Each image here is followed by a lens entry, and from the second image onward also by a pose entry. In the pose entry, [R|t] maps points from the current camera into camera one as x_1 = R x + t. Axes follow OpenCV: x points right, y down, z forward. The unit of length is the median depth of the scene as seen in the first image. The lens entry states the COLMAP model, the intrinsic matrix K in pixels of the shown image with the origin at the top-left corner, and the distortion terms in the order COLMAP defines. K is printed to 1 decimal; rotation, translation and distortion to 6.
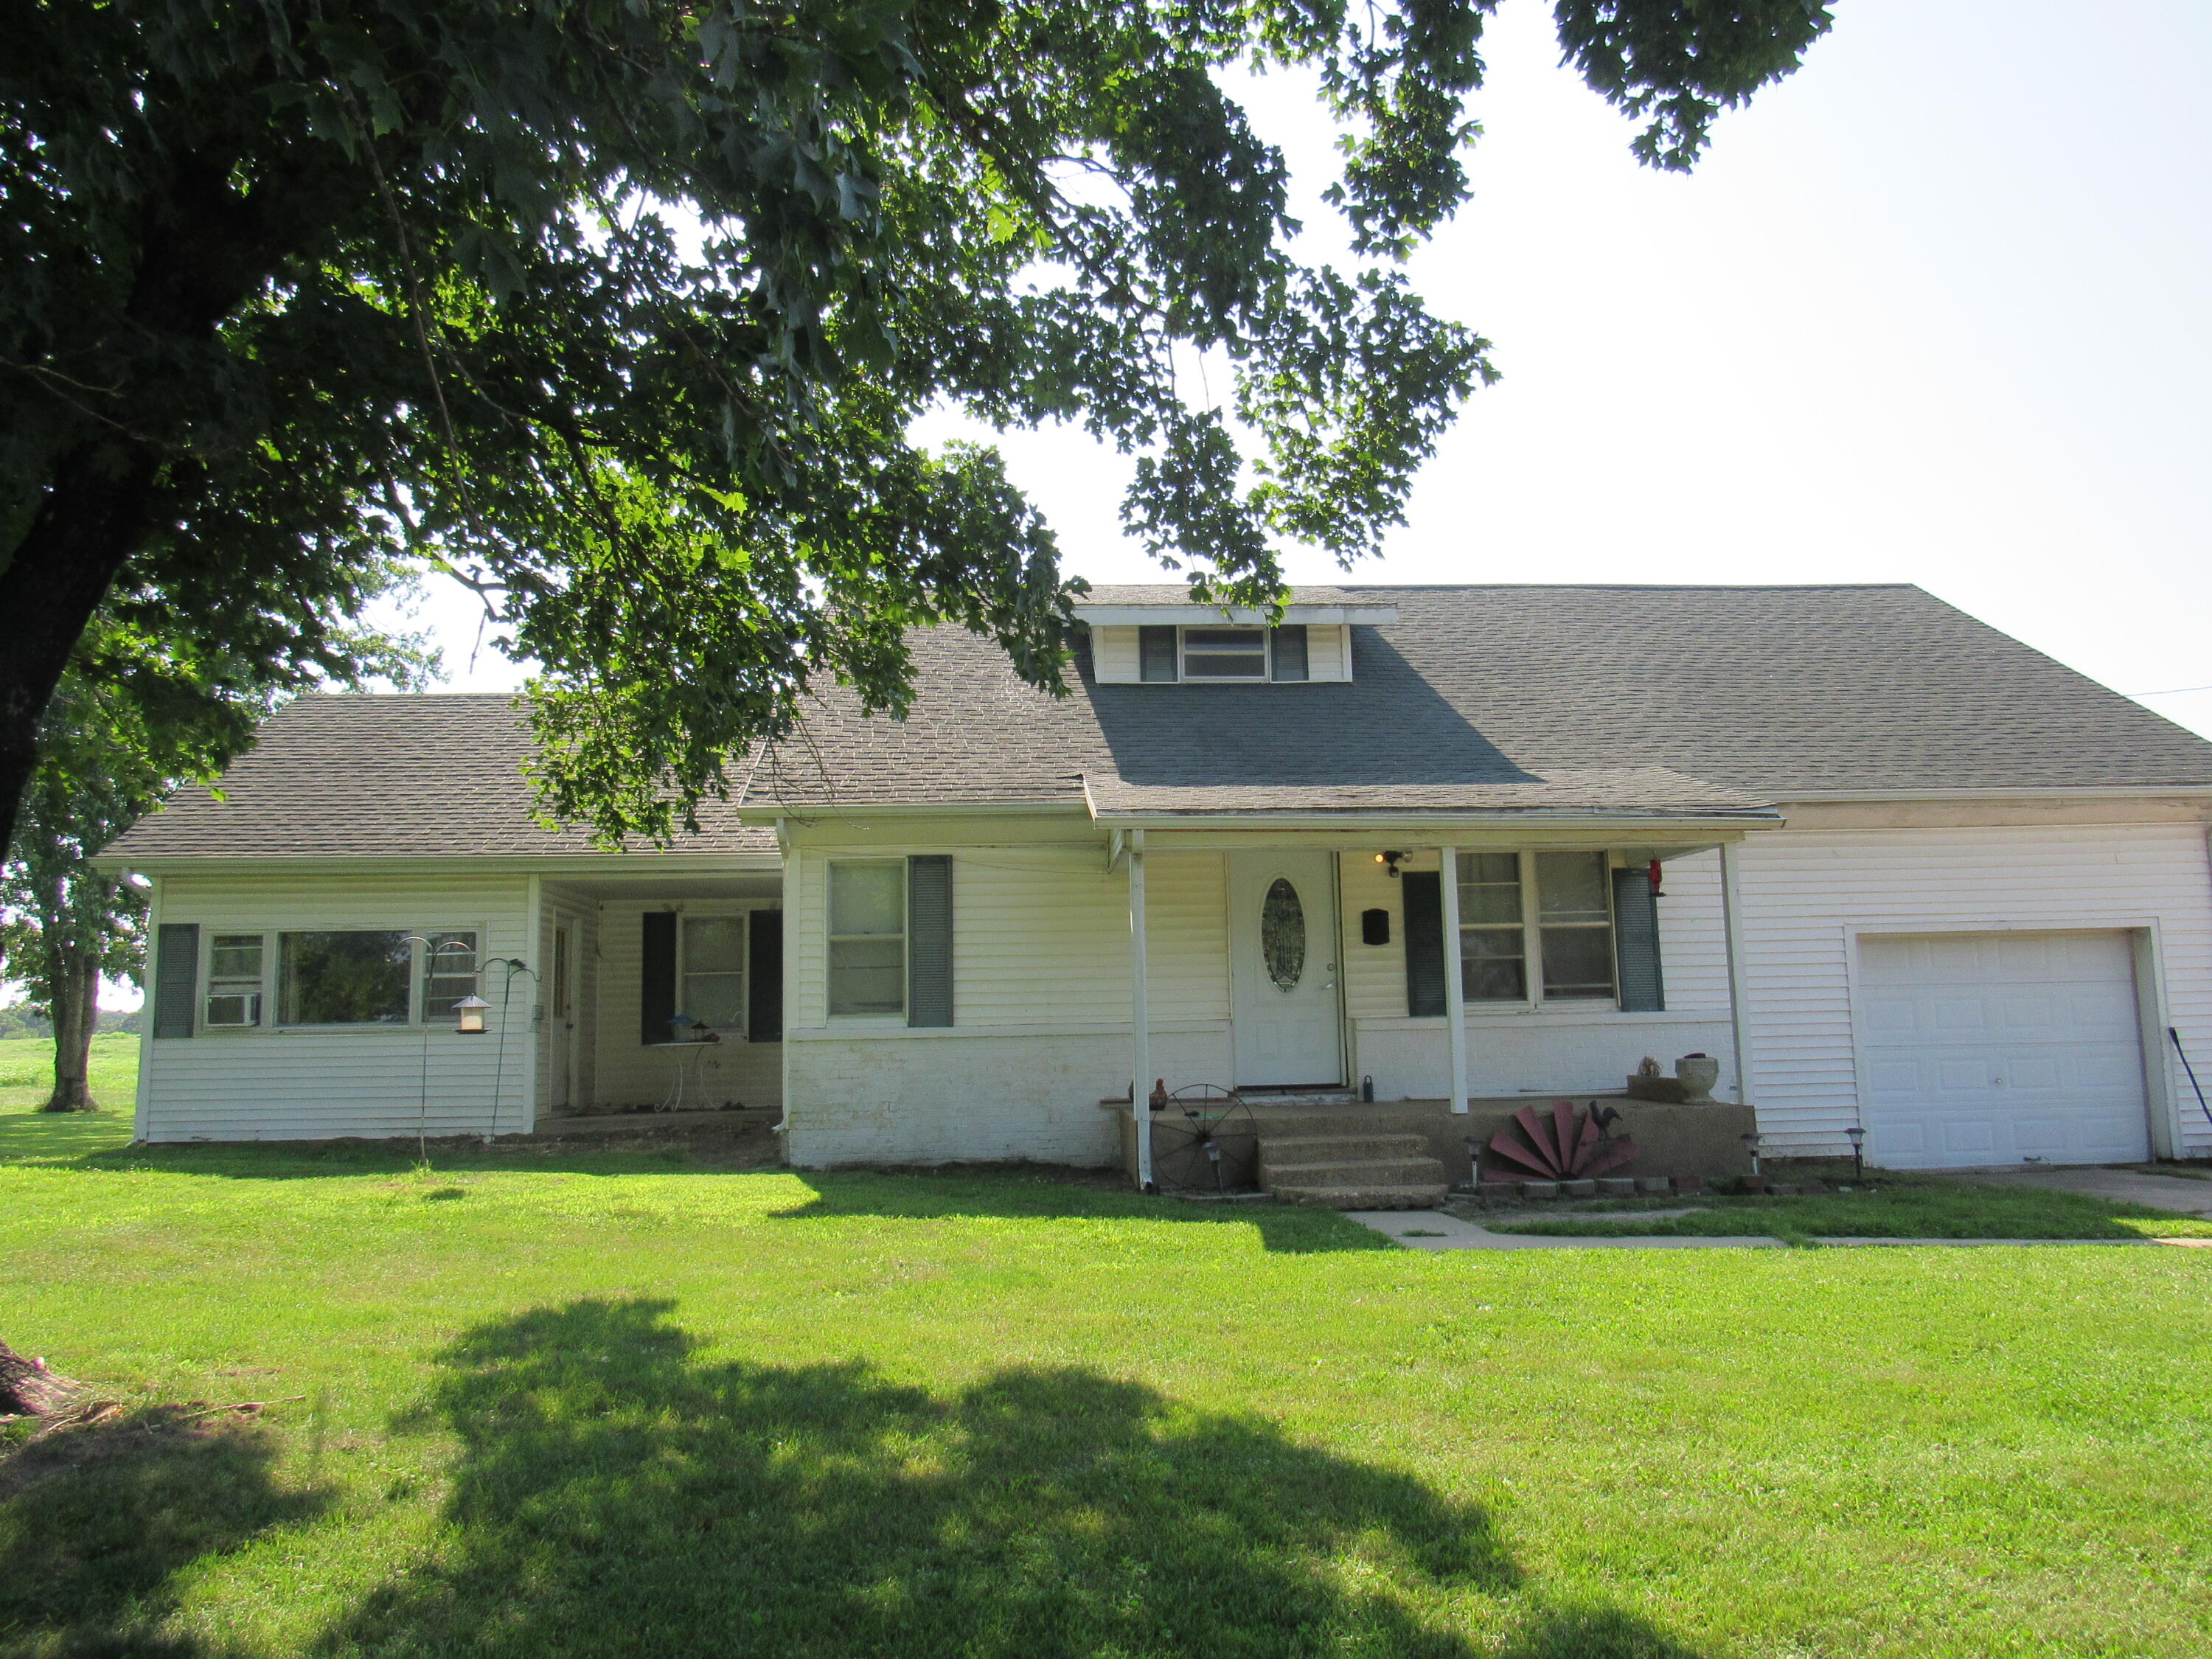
lens RADIAL K [[1580.1, 0, 1106.0], [0, 1580.1, 829.5], [0, 0, 1]] dist [-0.027628, 0.001983]
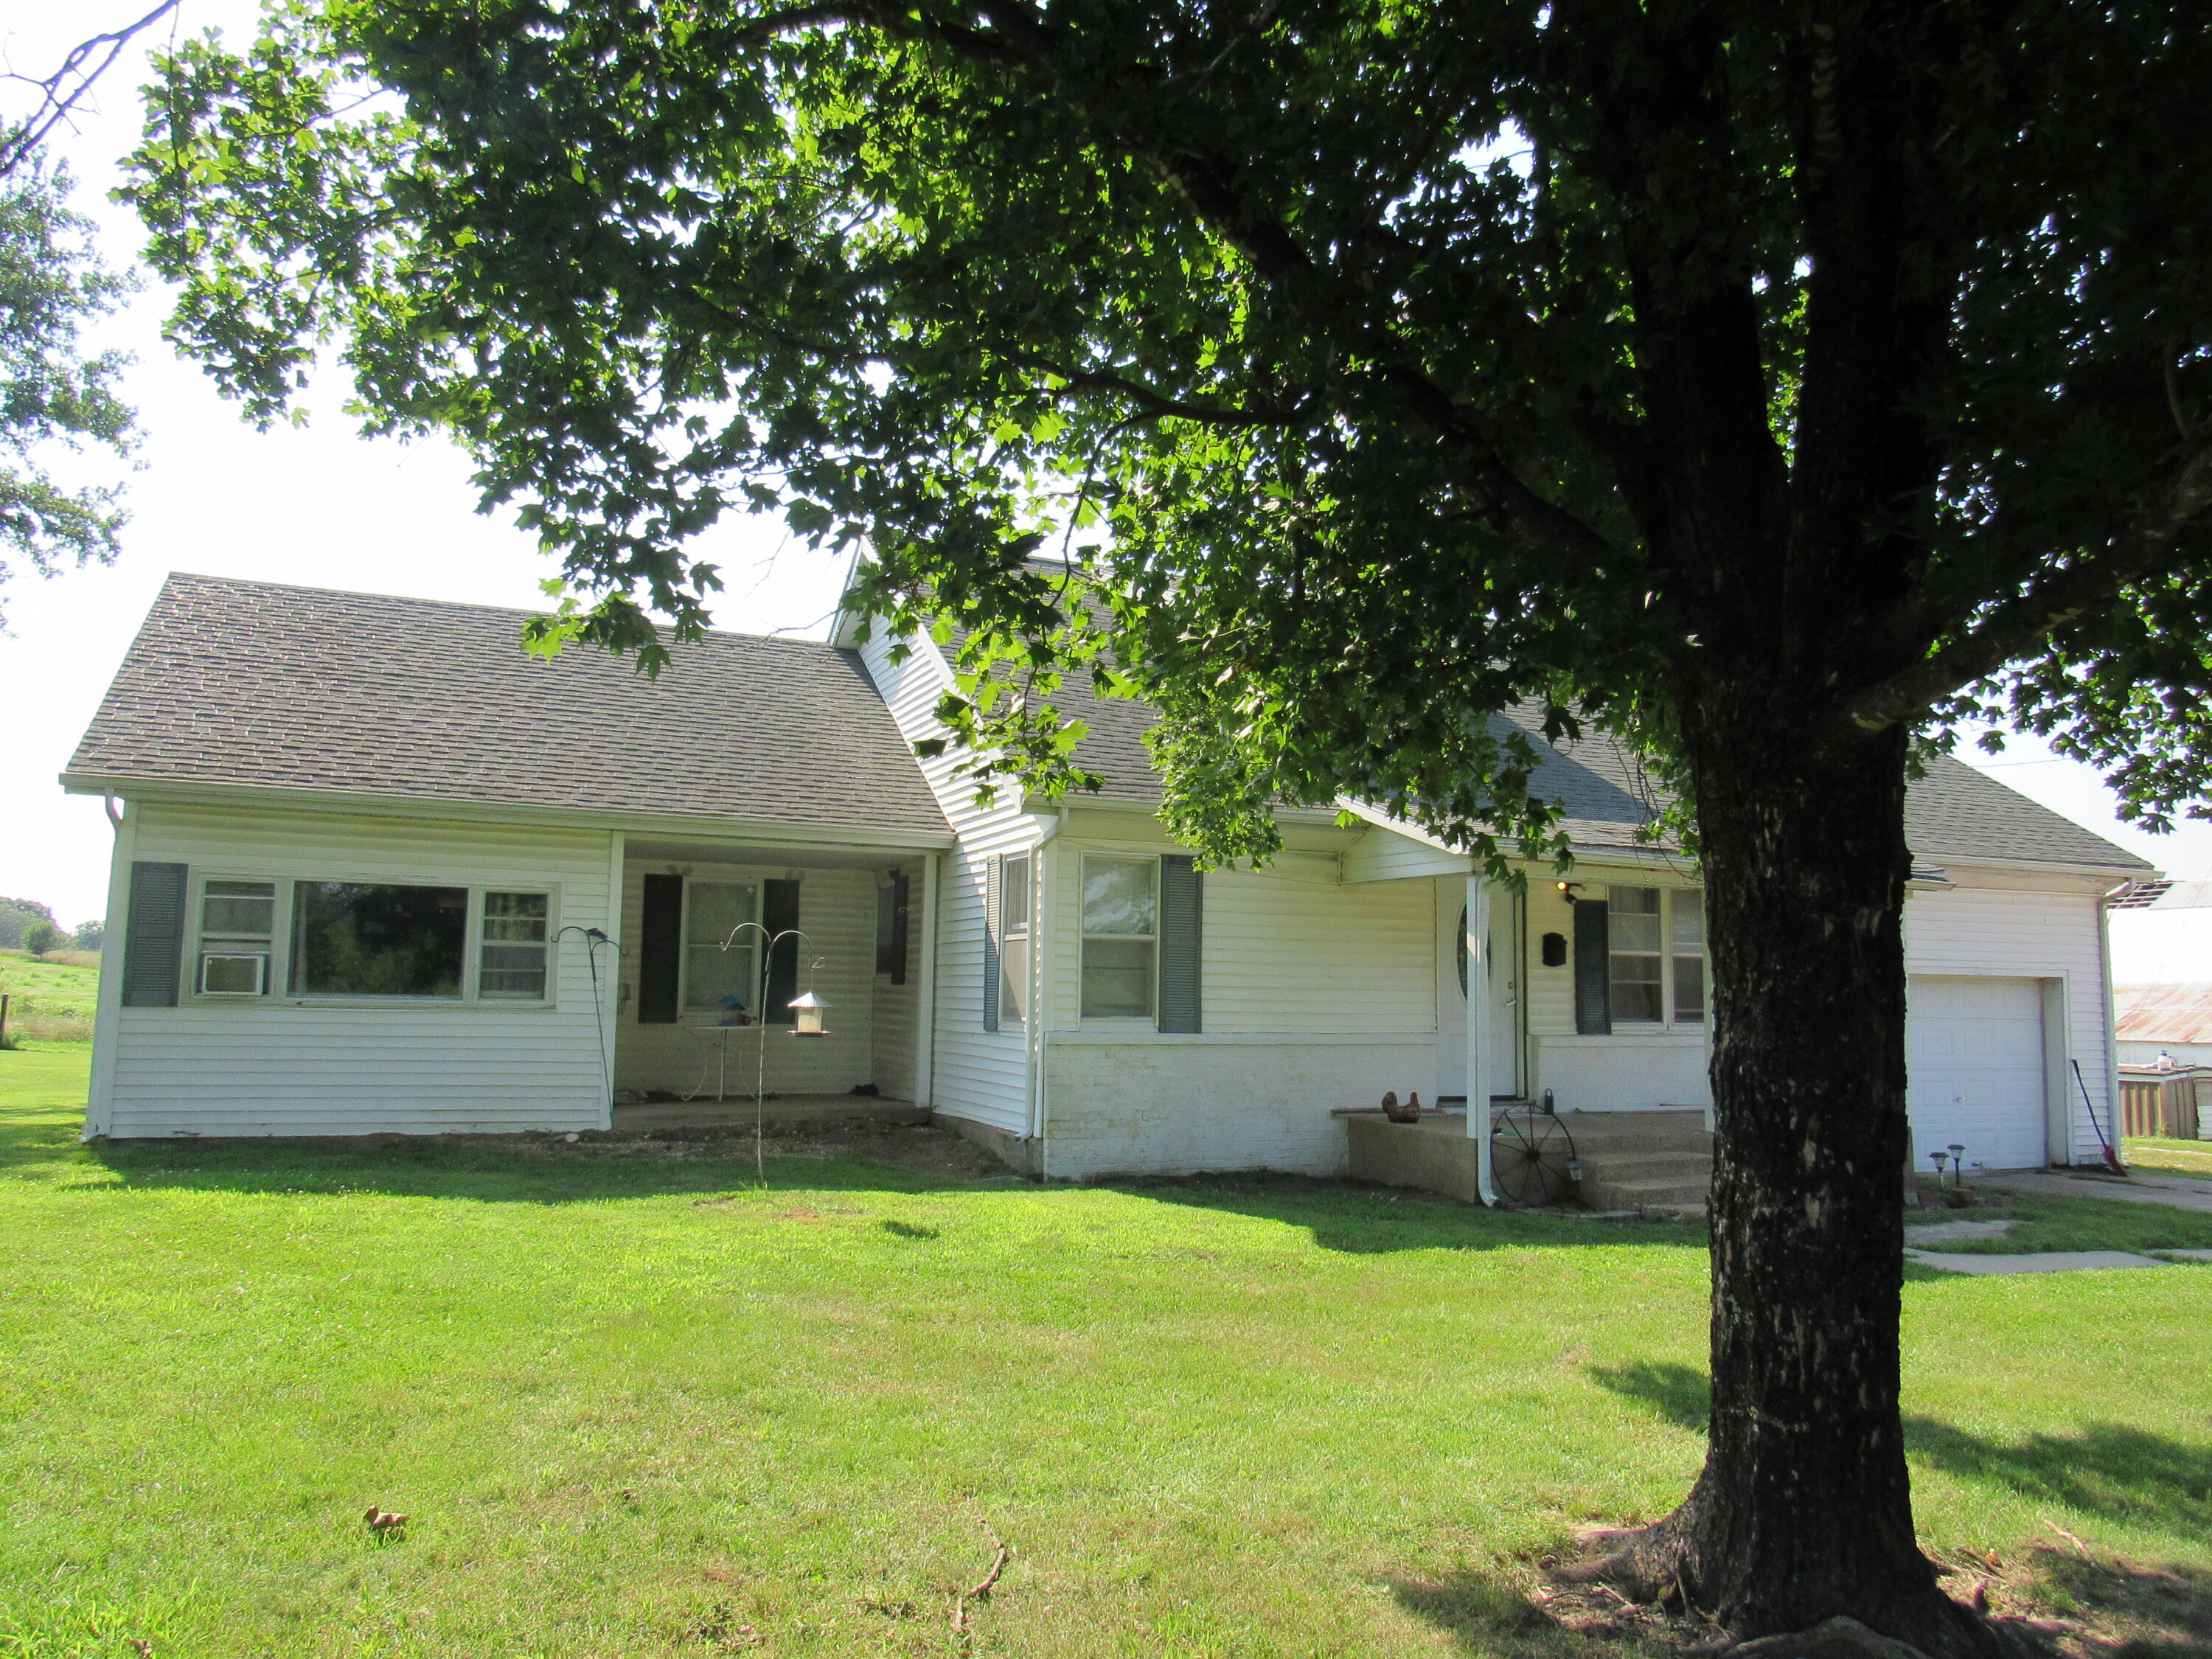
lens RADIAL K [[1580.1, 0, 1106.0], [0, 1580.1, 829.5], [0, 0, 1]] dist [-0.027628, 0.001983]
pose [[0.935426, 0.072994, 0.345904, -0.483895], [-0.083572, 0.996377, 0.015743, -0.010586], [-0.343502, -0.043634, 0.938138, 0.107043]]
